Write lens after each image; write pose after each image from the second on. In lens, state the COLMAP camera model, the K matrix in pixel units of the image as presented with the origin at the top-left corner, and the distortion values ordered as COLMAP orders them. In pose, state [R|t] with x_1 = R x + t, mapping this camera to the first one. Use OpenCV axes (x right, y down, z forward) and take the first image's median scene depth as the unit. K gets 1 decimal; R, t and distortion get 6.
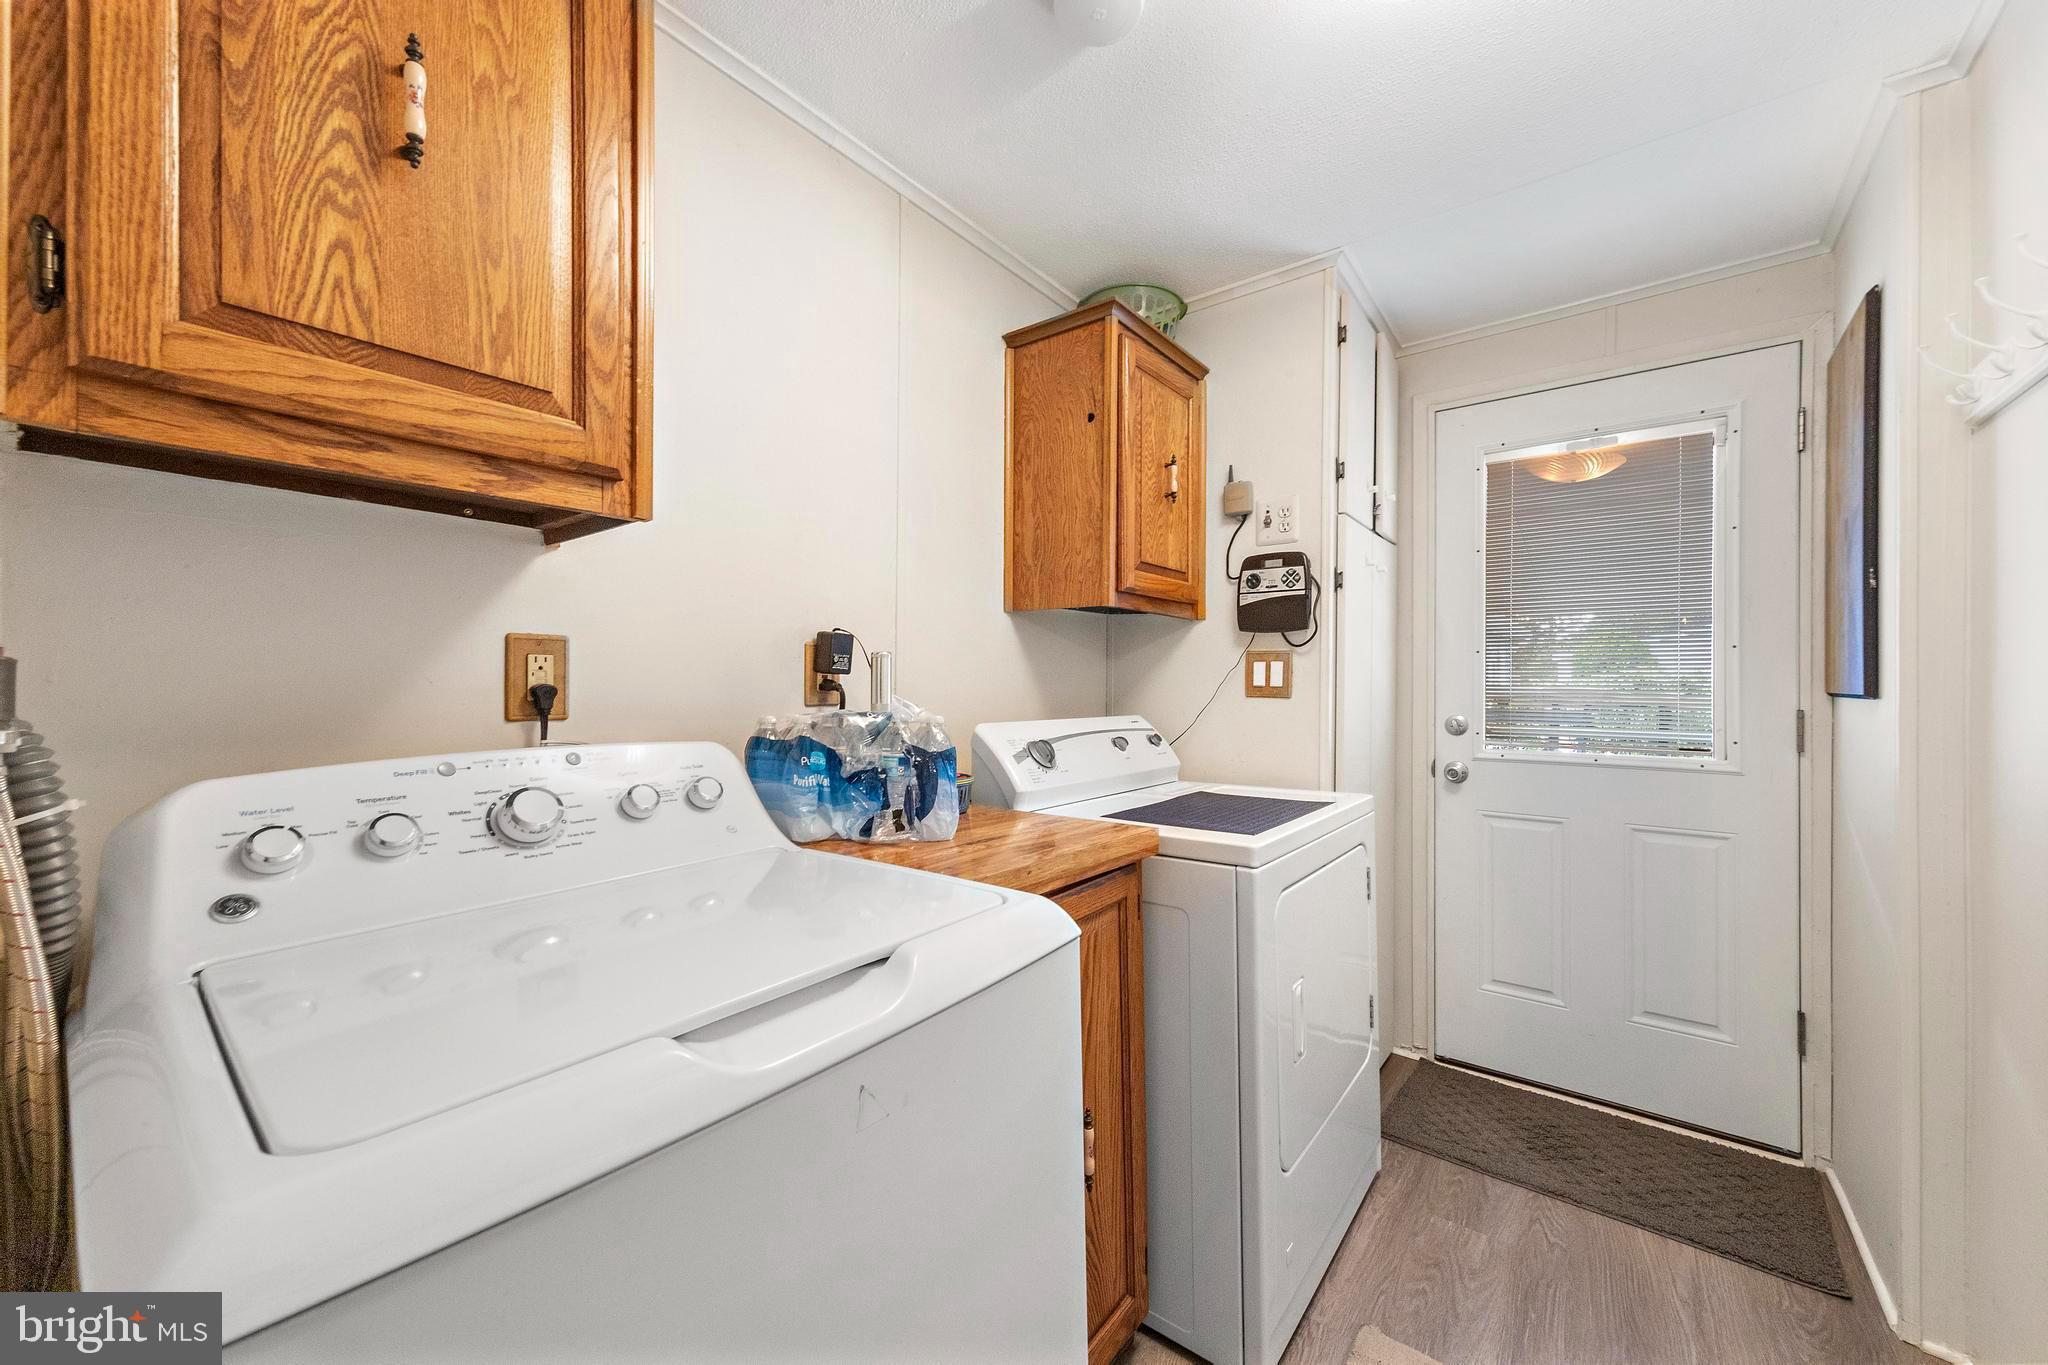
lens RADIAL K [[767.7, 0, 1027.2], [0, 767.7, 681.0], [0, 0, 1]] dist [0.008203, -0.000732]
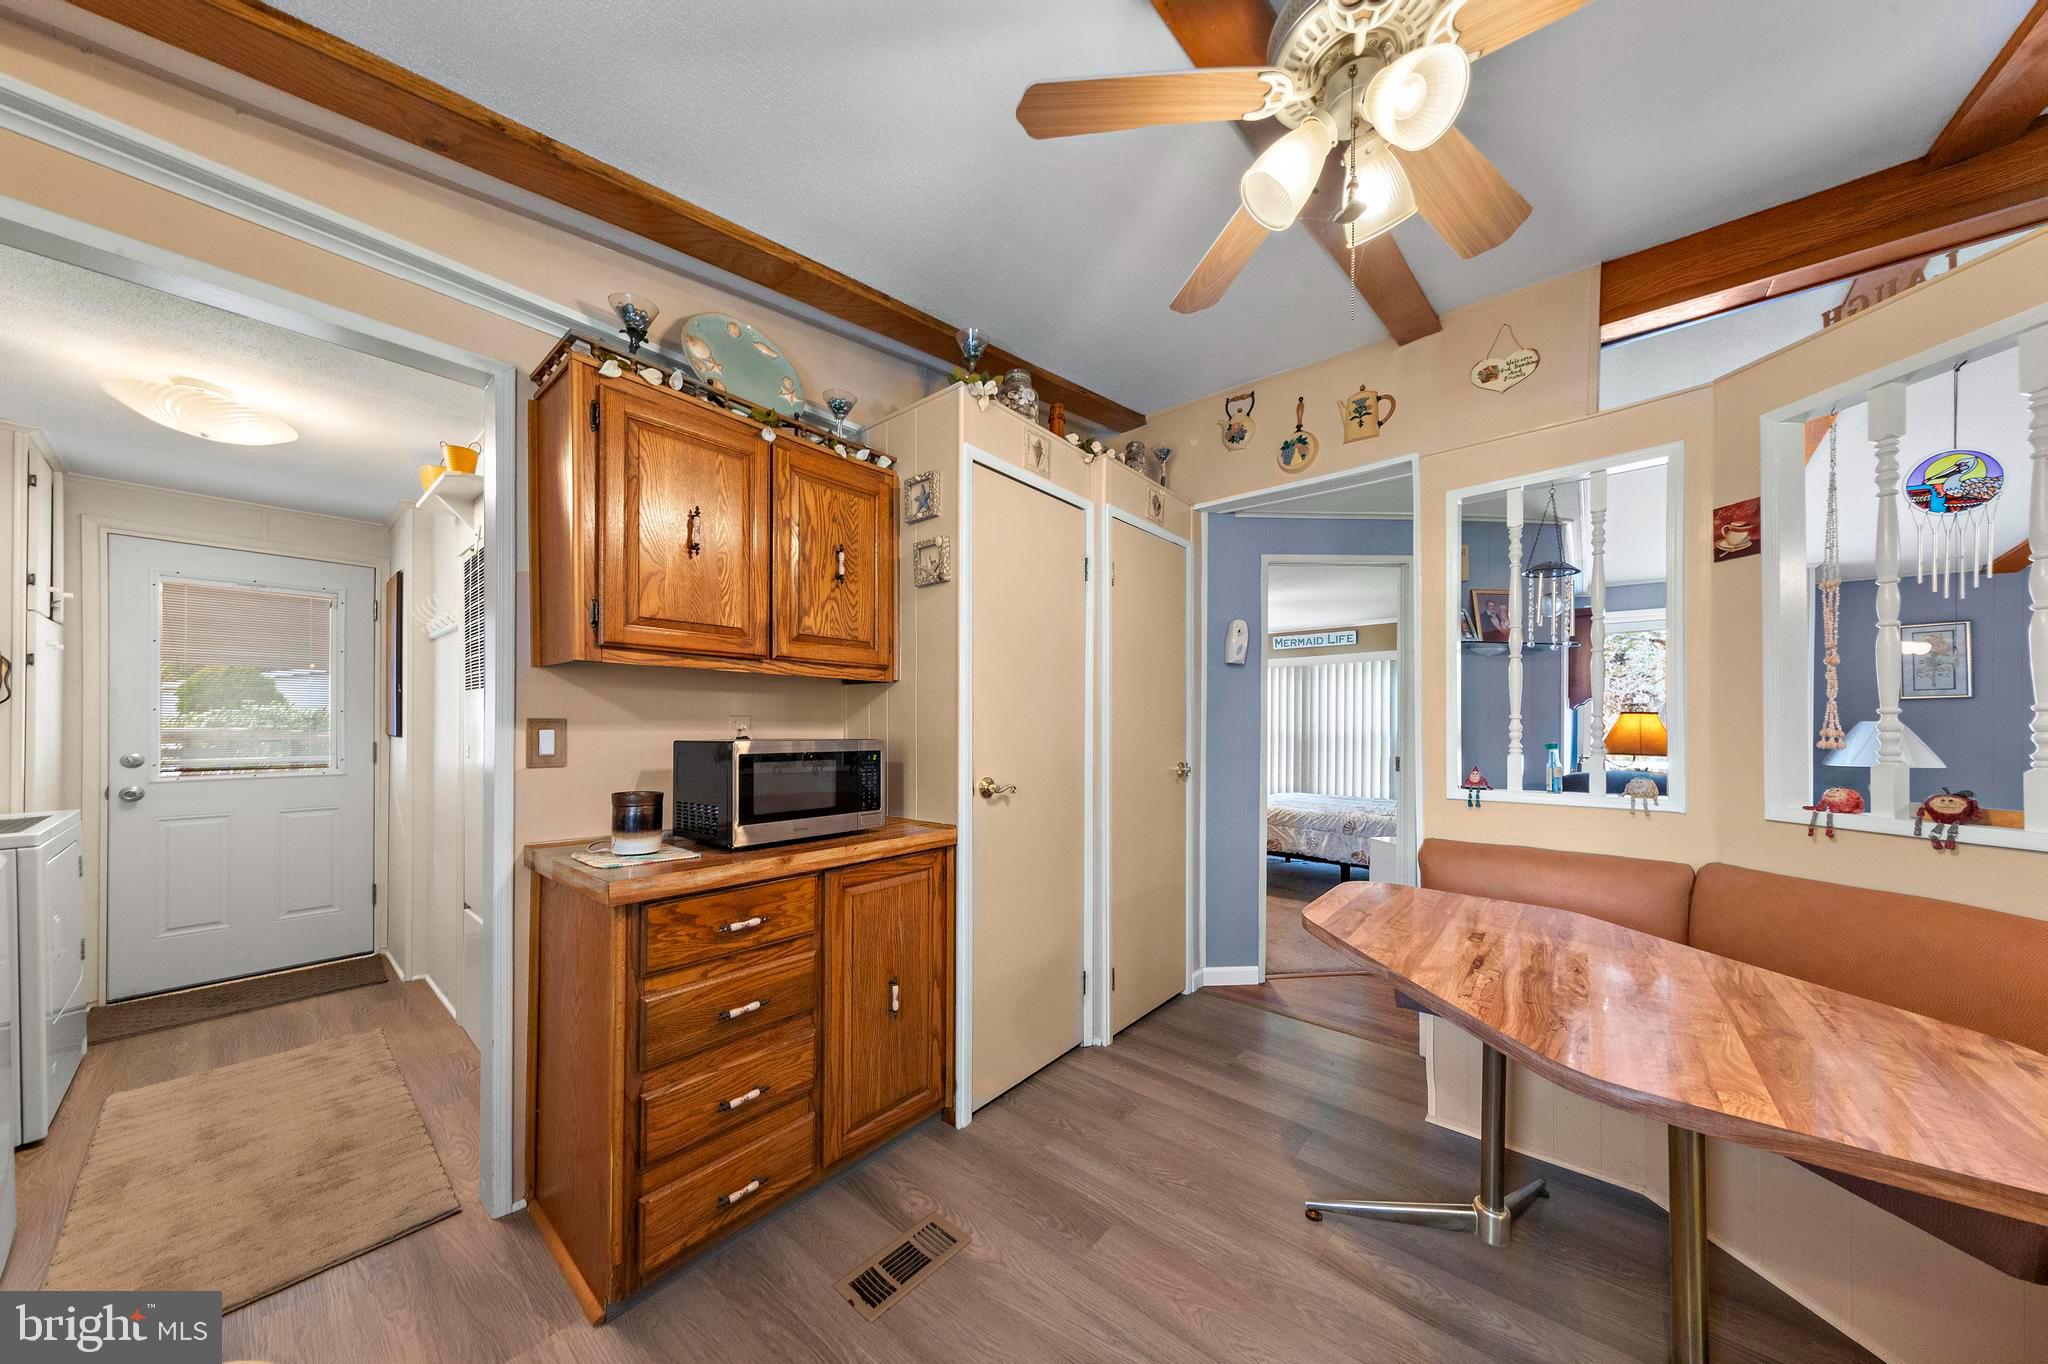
lens RADIAL K [[656.8, 0, 1030.3], [0, 656.8, 723.5], [0, 0, 1]] dist [0.010408, -0.001451]
pose [[0.039313, -0.008228, 0.999193, -0.718202], [-0.010624, 0.999906, 0.008652, -0.046530], [-0.999170, -0.010955, 0.039221, -0.834252]]
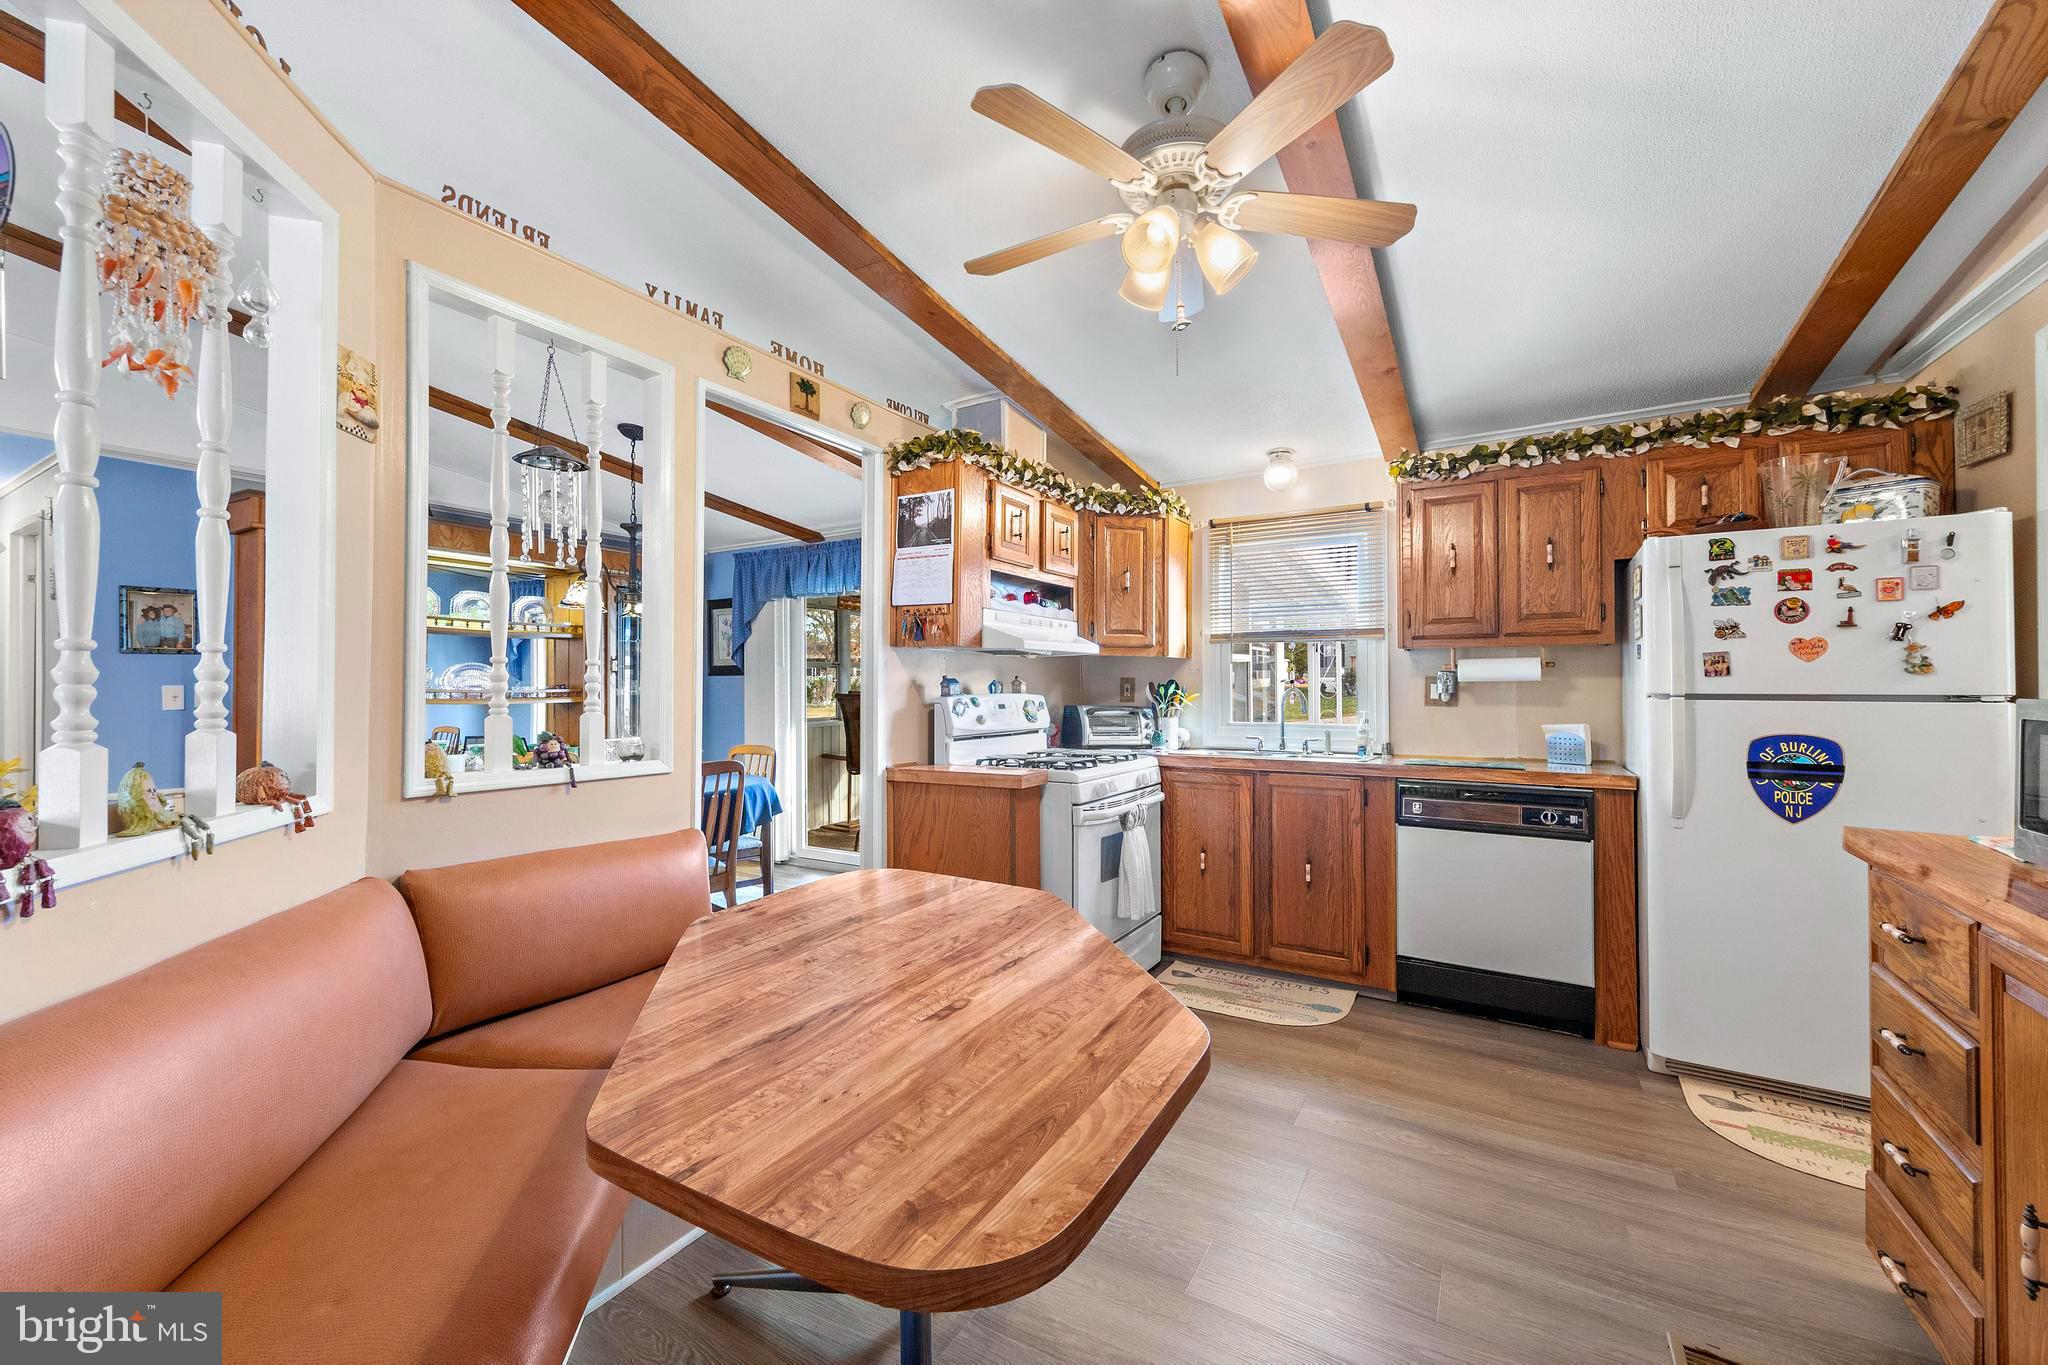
lens RADIAL K [[784.4, 0, 1023.7], [0, 784.4, 674.4], [0, 0, 1]] dist [0.001732, 0.000061]
pose [[0.108289, -0.019501, -0.993928, 0.635974], [0.012779, 0.999752, -0.018223, -0.032190], [0.994037, -0.010729, 0.108512, -1.325920]]
